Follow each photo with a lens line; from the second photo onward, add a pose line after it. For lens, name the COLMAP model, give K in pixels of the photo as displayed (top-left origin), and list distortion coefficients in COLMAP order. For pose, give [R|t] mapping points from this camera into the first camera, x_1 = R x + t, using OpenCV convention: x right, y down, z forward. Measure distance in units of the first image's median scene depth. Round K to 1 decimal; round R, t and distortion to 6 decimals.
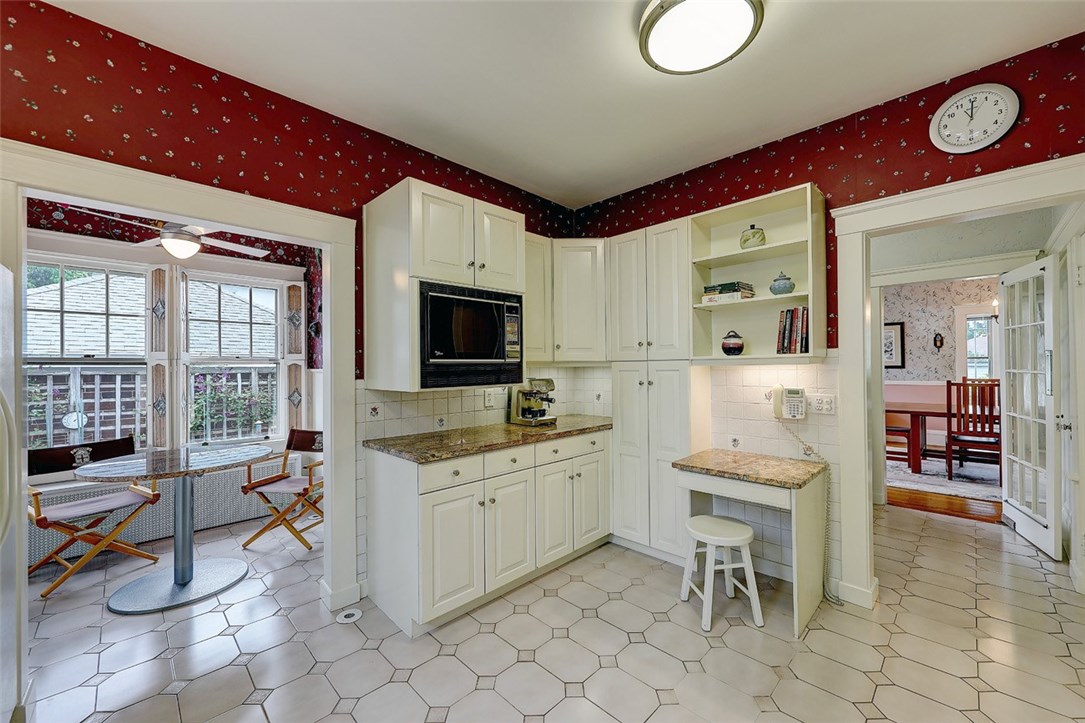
lens RADIAL K [[419.6, 0, 560.9], [0, 419.6, 365.1], [0, 0, 1]] dist [0.000191, -0.000121]
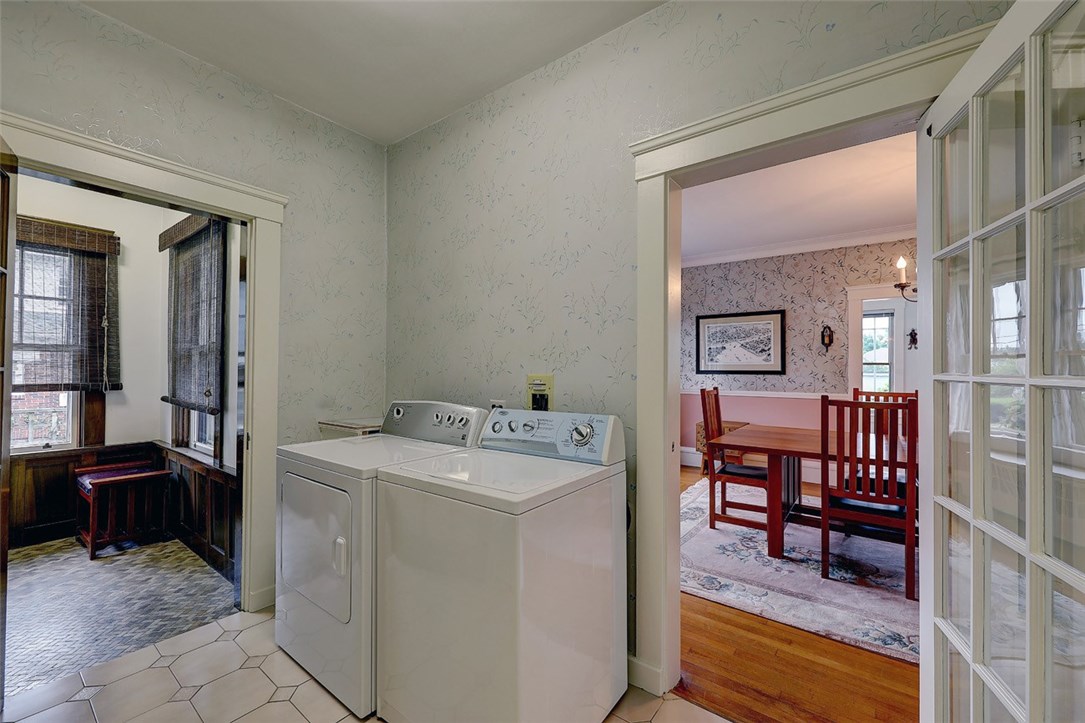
lens RADIAL K [[419.6, 0, 551.3], [0, 419.6, 364.5], [0, 0, 1]] dist [0.000191, -0.000121]
pose [[0.992891, 0.024760, 0.116424, 0.410369], [-0.024079, 0.999684, -0.007259, 0.006852], [-0.116567, 0.004404, 0.993173, 0.403792]]
